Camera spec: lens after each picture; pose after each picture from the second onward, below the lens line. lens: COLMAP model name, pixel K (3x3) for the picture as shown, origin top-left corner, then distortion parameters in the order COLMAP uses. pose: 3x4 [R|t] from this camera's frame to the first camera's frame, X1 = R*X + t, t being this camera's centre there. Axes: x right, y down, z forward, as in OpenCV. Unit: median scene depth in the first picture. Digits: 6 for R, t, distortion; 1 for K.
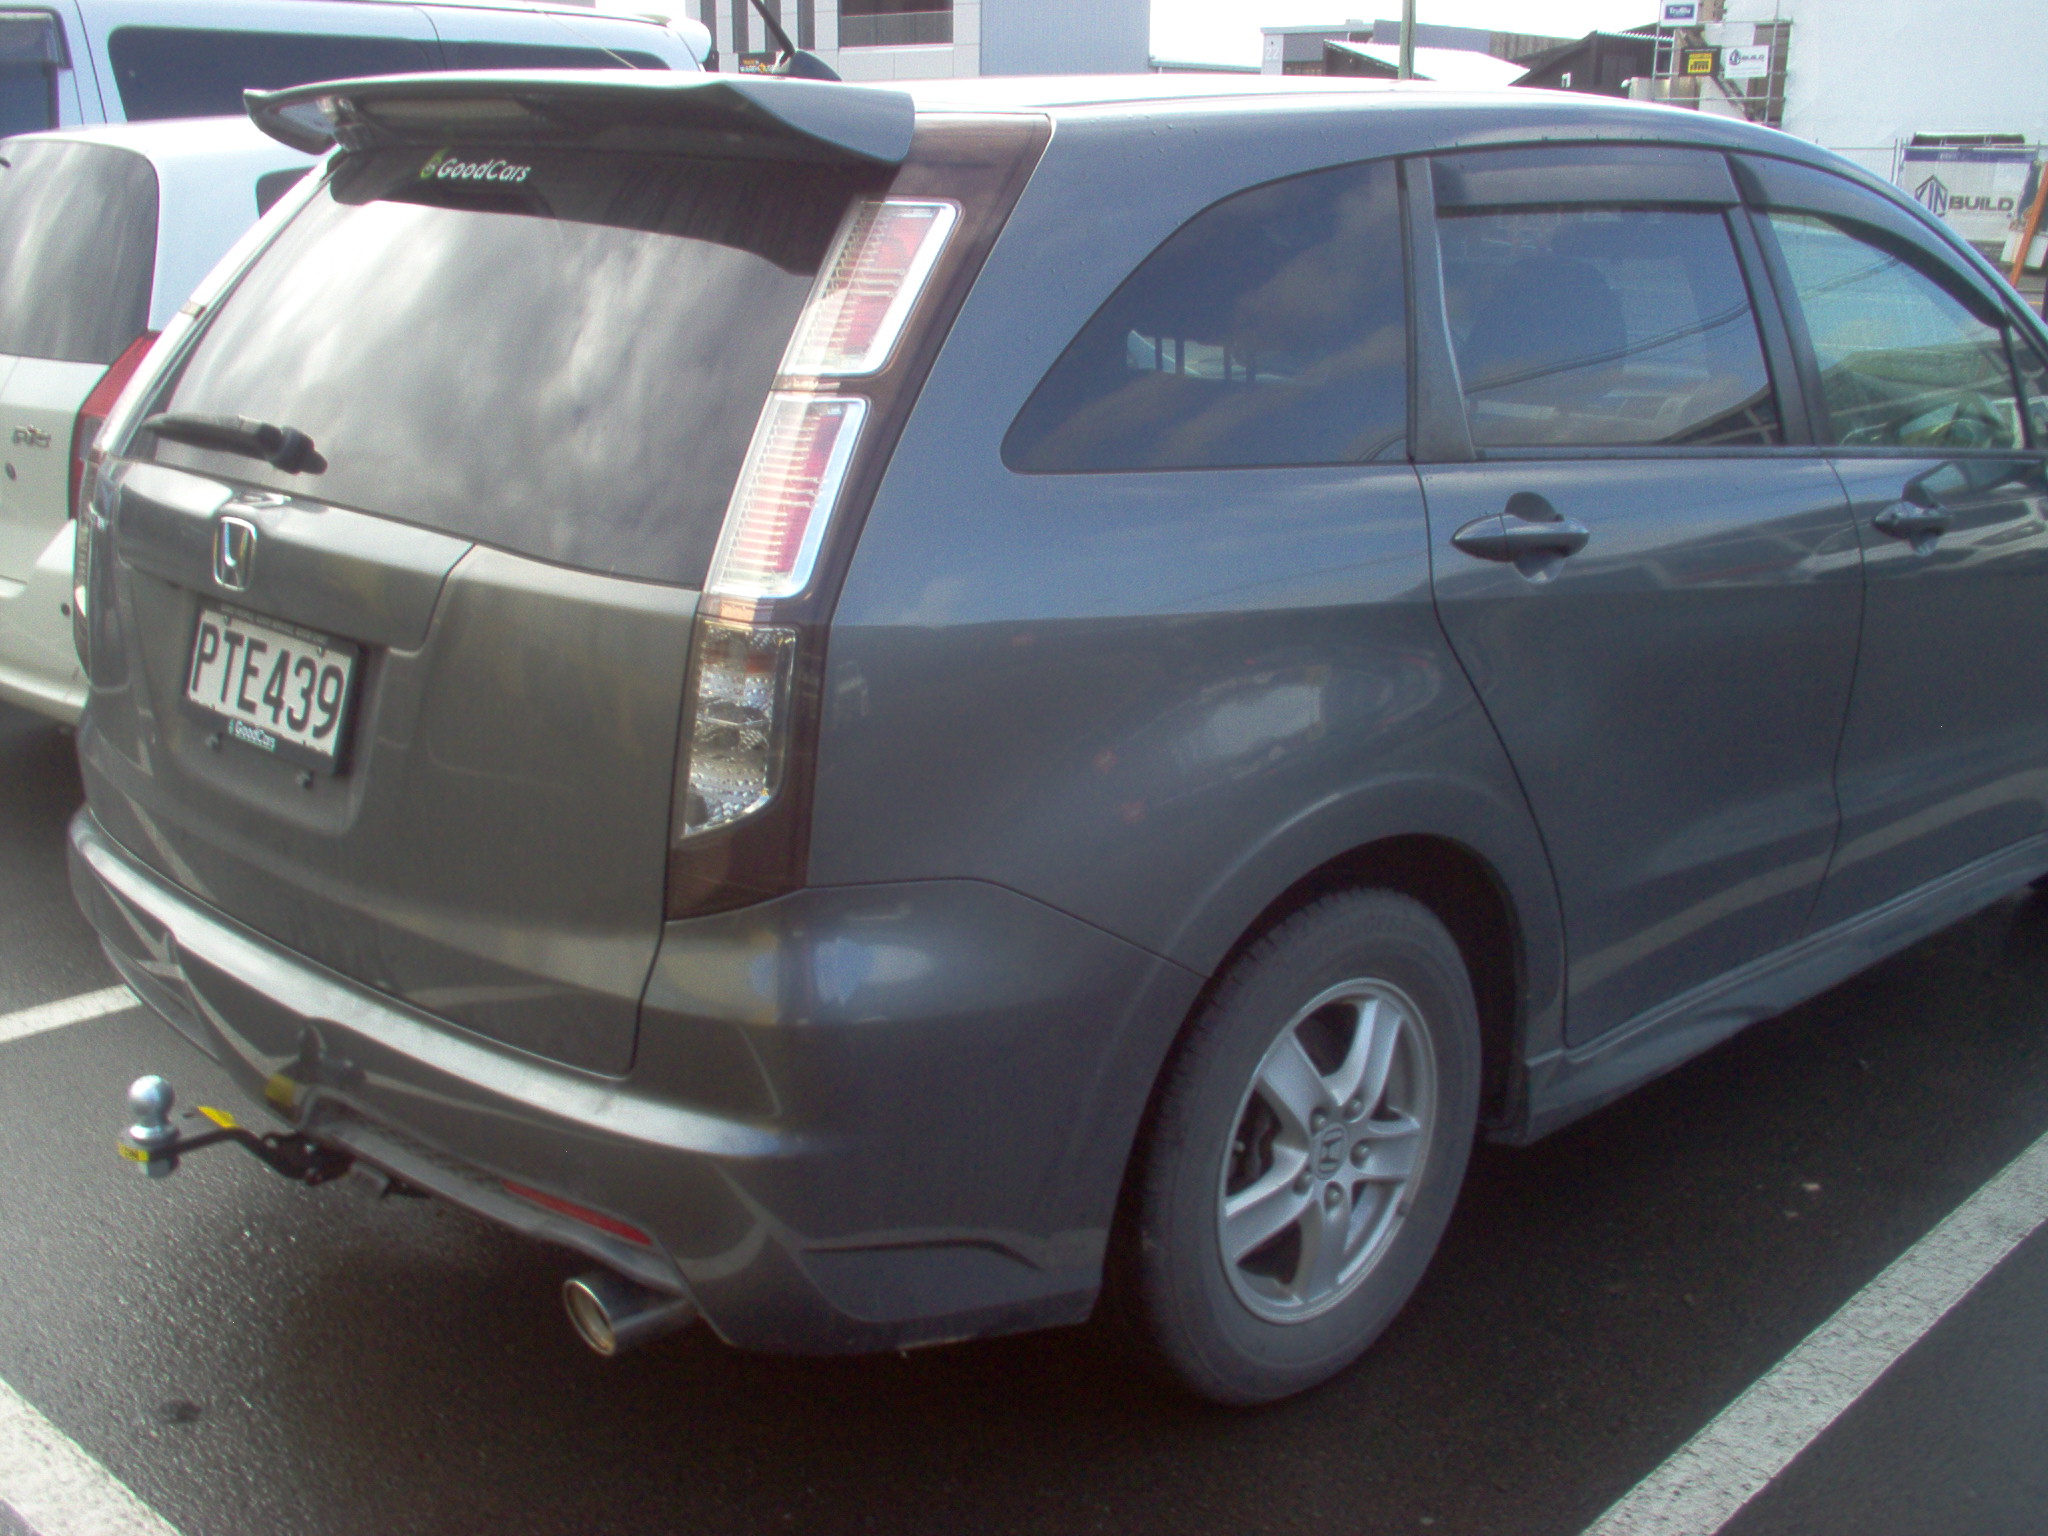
lens RADIAL K [[2142.1, 0, 1016.9], [0, 2142.1, 764.6], [0, 0, 1]] dist [-0.024472, 0.000000]
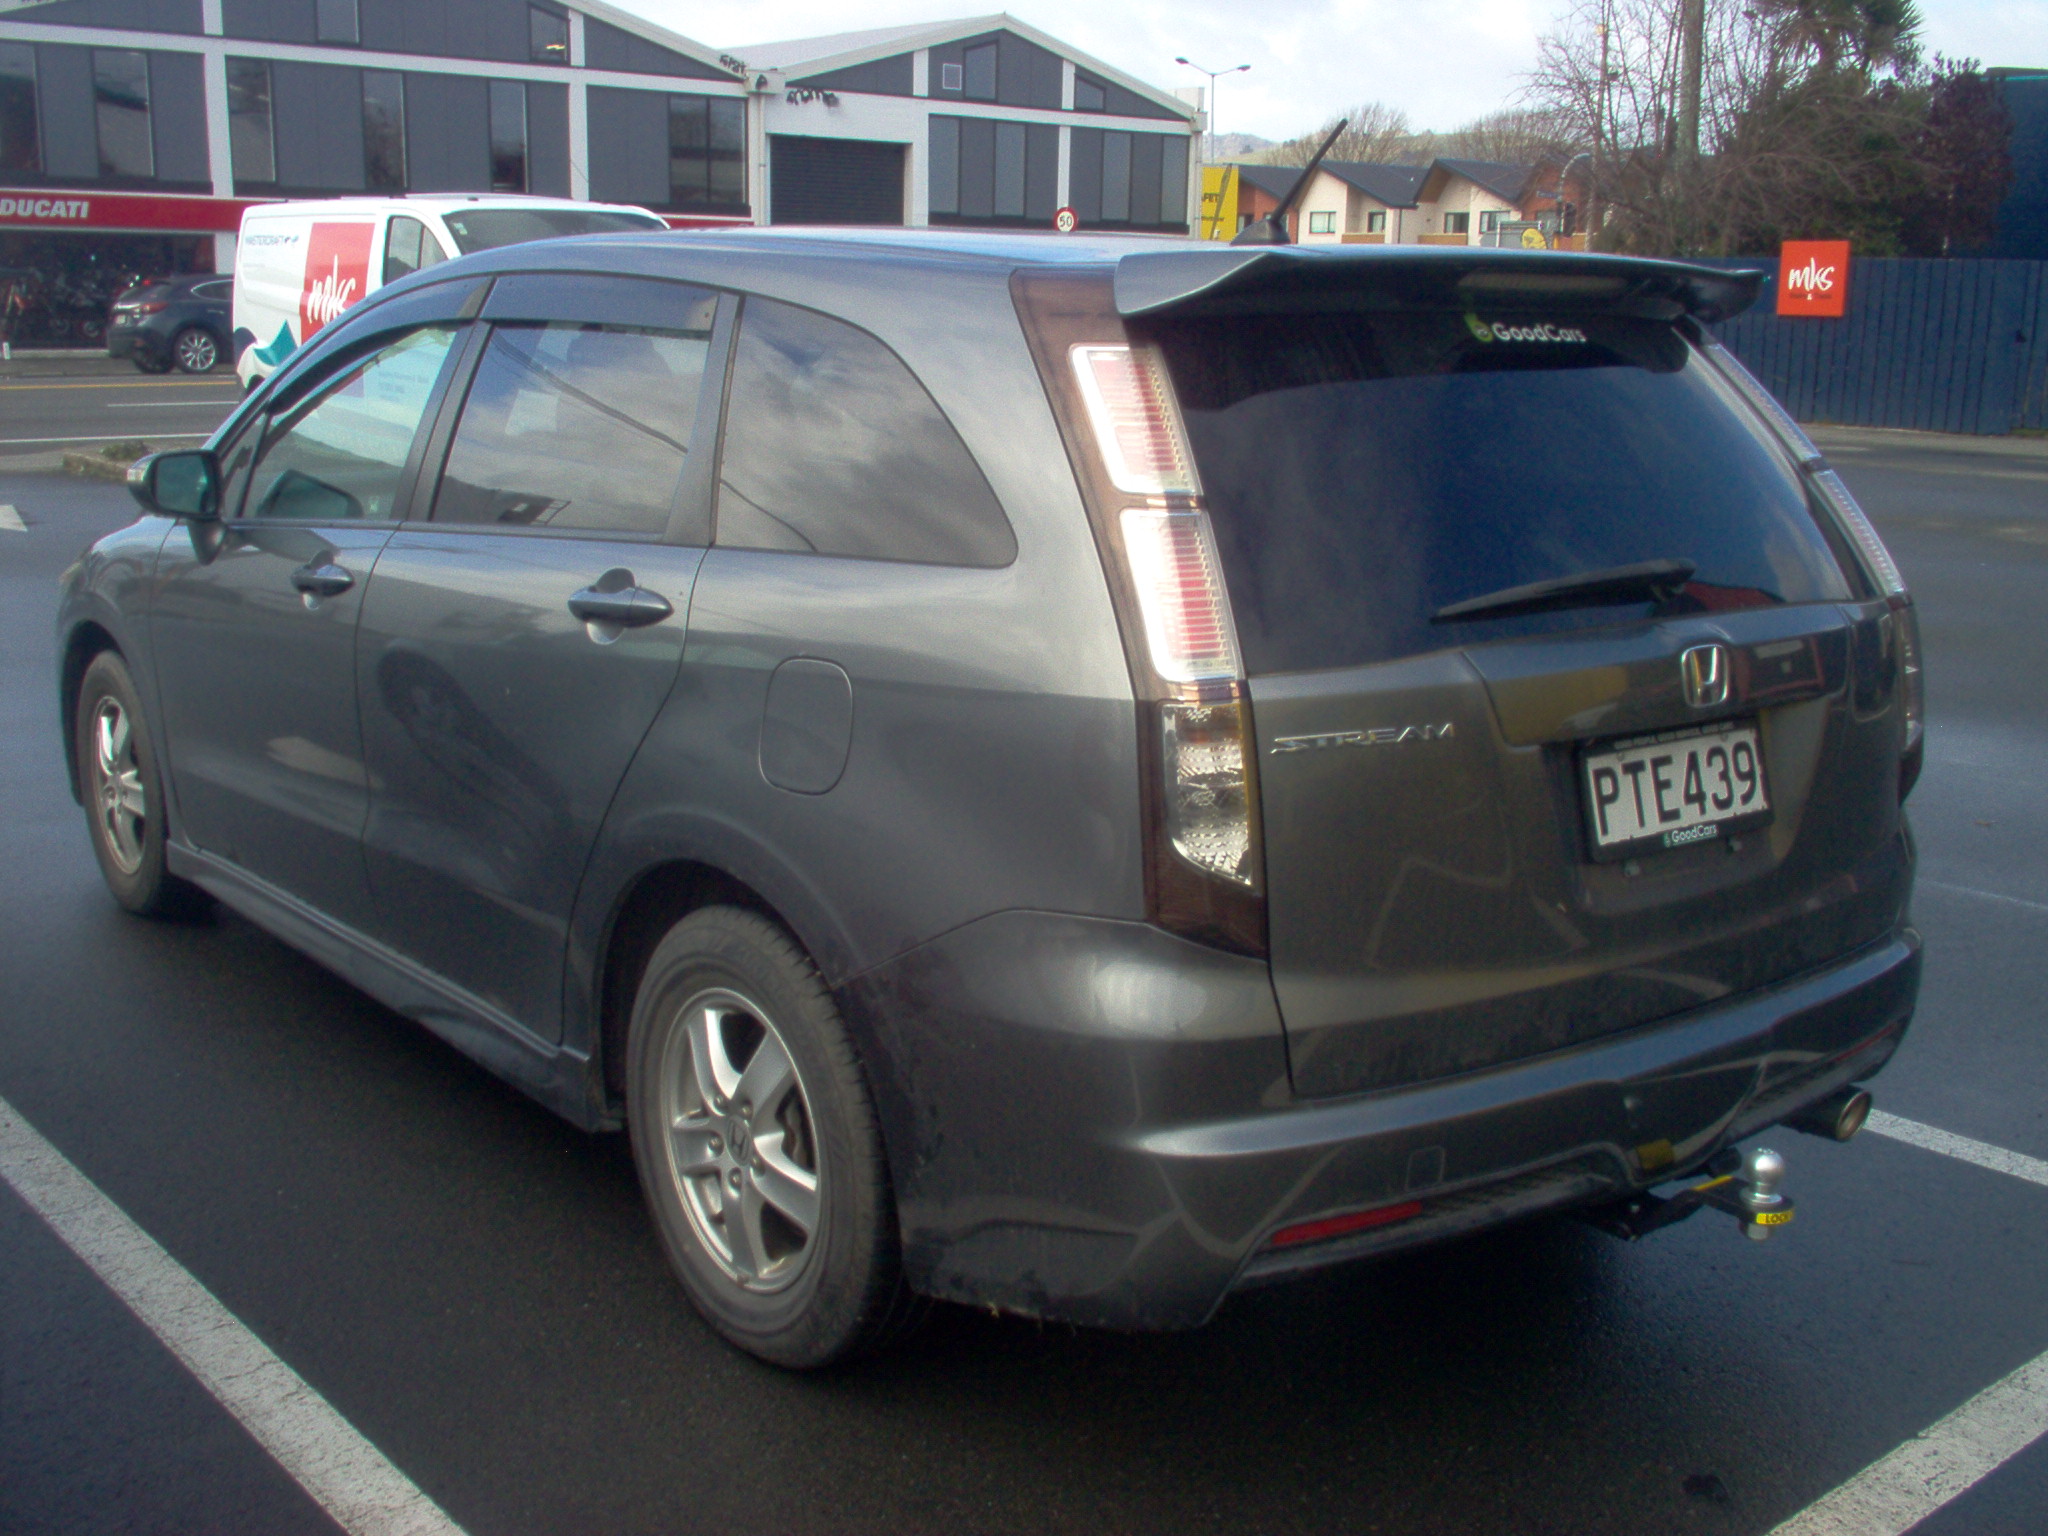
lens RADIAL K [[2142.1, 0, 1010.6], [0, 2142.1, 768.5], [0, 0, 1]] dist [-0.024472, 0.000000]
pose [[0.134639, -0.223152, 0.965441, -1.486830], [0.252287, 0.949923, 0.184382, -0.345202], [-0.958240, 0.218743, 0.184195, 1.129223]]
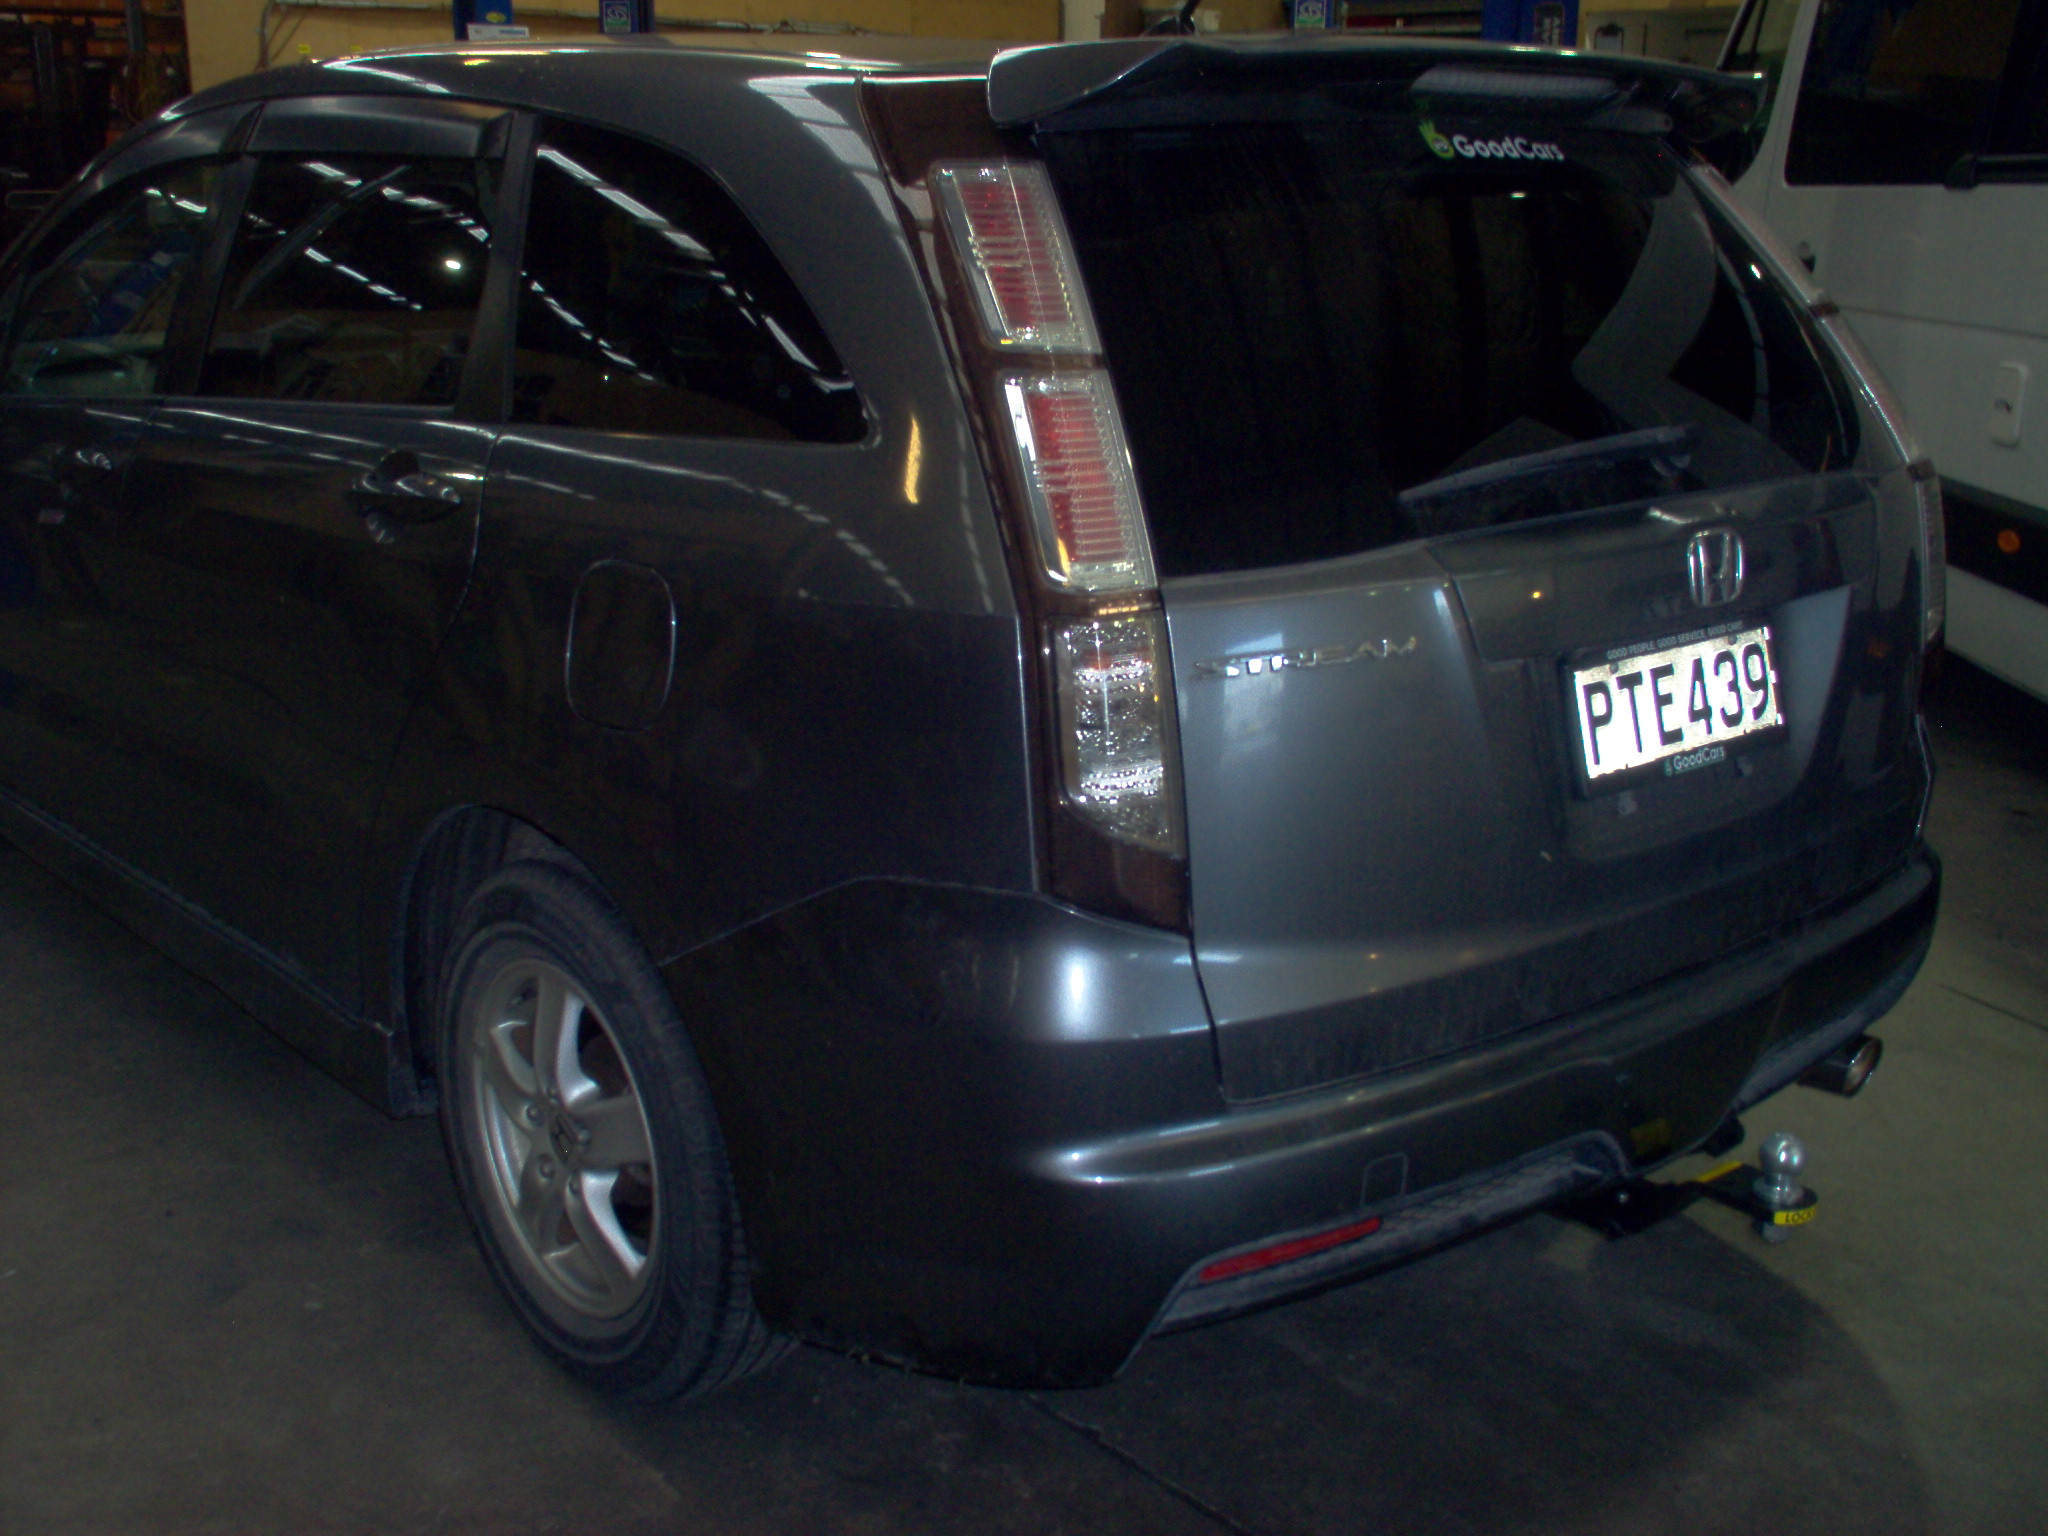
lens RADIAL K [[2142.1, 0, 1006.5], [0, 2142.1, 773.8], [0, 0, 1]] dist [-0.024472, 0.000000]
pose [[0.093889, -0.287333, 0.953218, -1.277769], [0.262140, 0.930797, 0.254755, -0.324473], [-0.960452, 0.225958, 0.162713, 1.139492]]
